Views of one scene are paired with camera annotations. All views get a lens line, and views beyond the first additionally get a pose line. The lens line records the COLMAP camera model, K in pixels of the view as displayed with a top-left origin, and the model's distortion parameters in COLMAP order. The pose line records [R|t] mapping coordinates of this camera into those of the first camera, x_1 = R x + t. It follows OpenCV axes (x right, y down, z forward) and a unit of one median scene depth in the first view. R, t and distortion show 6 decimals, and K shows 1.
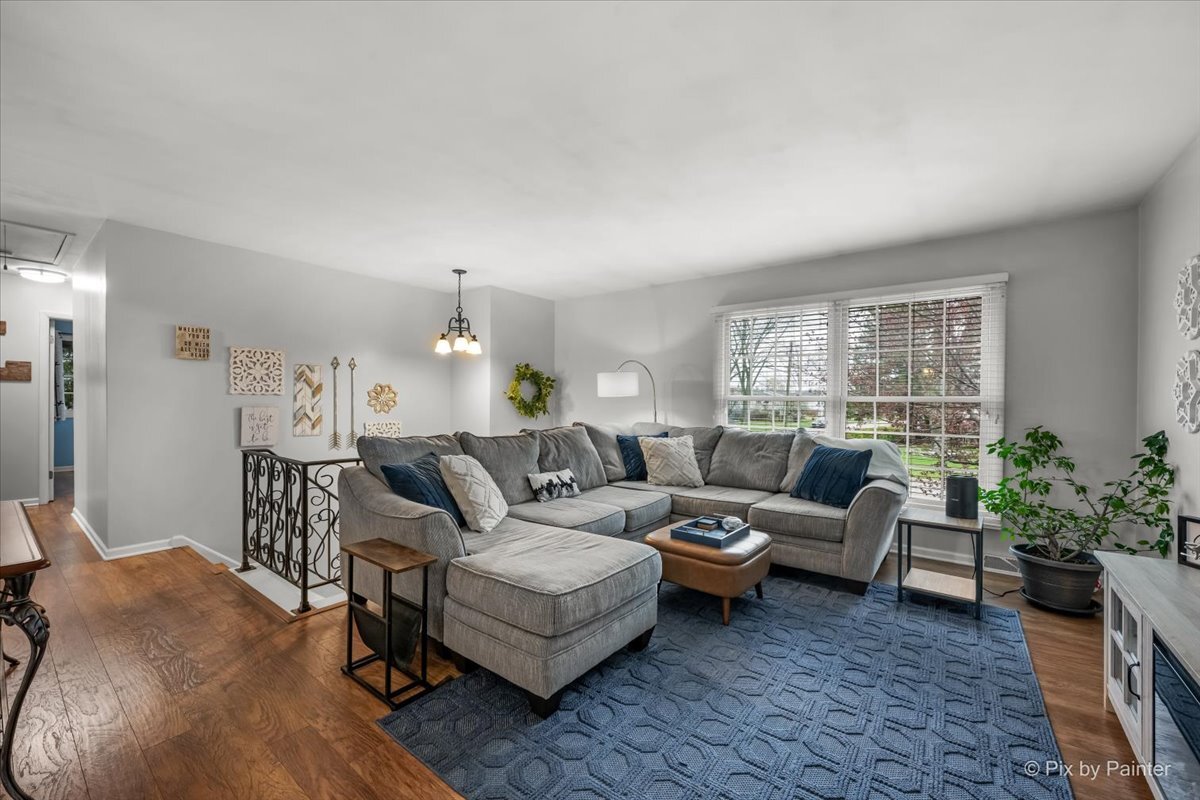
lens RADIAL K [[480.5, 0, 598.2], [0, 480.5, 403.8], [0, 0, 1]] dist [0.000320, -0.000192]
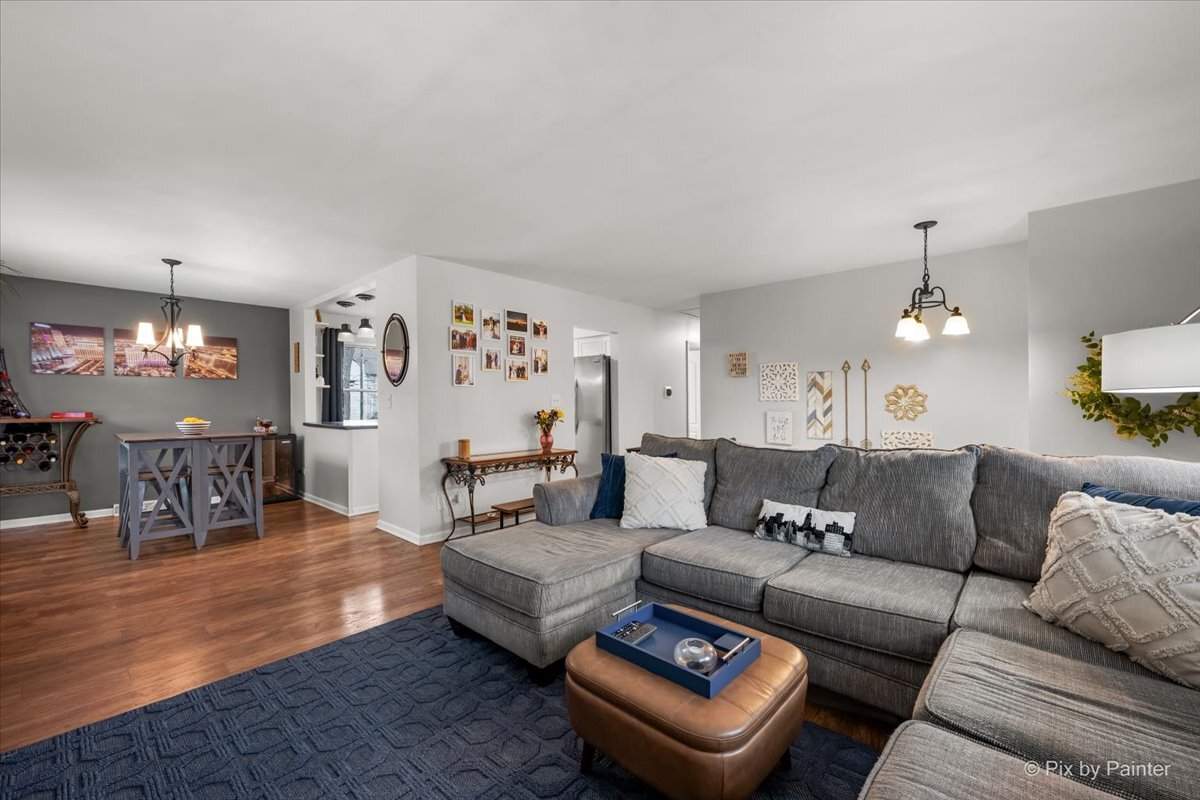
lens RADIAL K [[480.5, 0, 598.2], [0, 480.5, 403.8], [0, 0, 1]] dist [0.000320, -0.000192]
pose [[-0.086610, -0.008218, -0.996208, 0.545892], [-0.004436, 0.999959, -0.007864, -0.000088], [0.996232, 0.003738, -0.086643, 0.671658]]
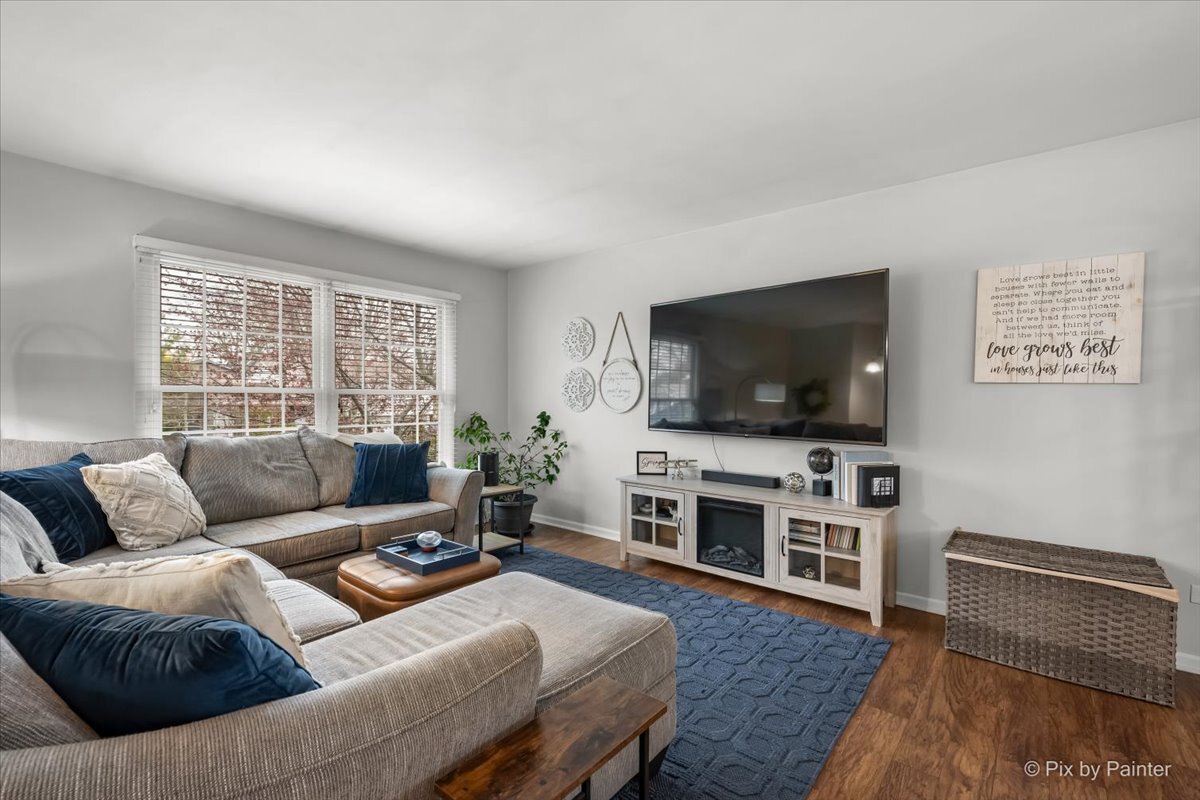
lens RADIAL K [[529.5, 0, 603.7], [0, 529.5, 394.9], [0, 0, 1]] dist [-0.000812, -0.000154]
pose [[0.037367, -0.006142, 0.999283, -0.452280], [-0.000011, 0.999981, 0.006147, -0.009063], [-0.999302, -0.000241, 0.037366, 0.457245]]
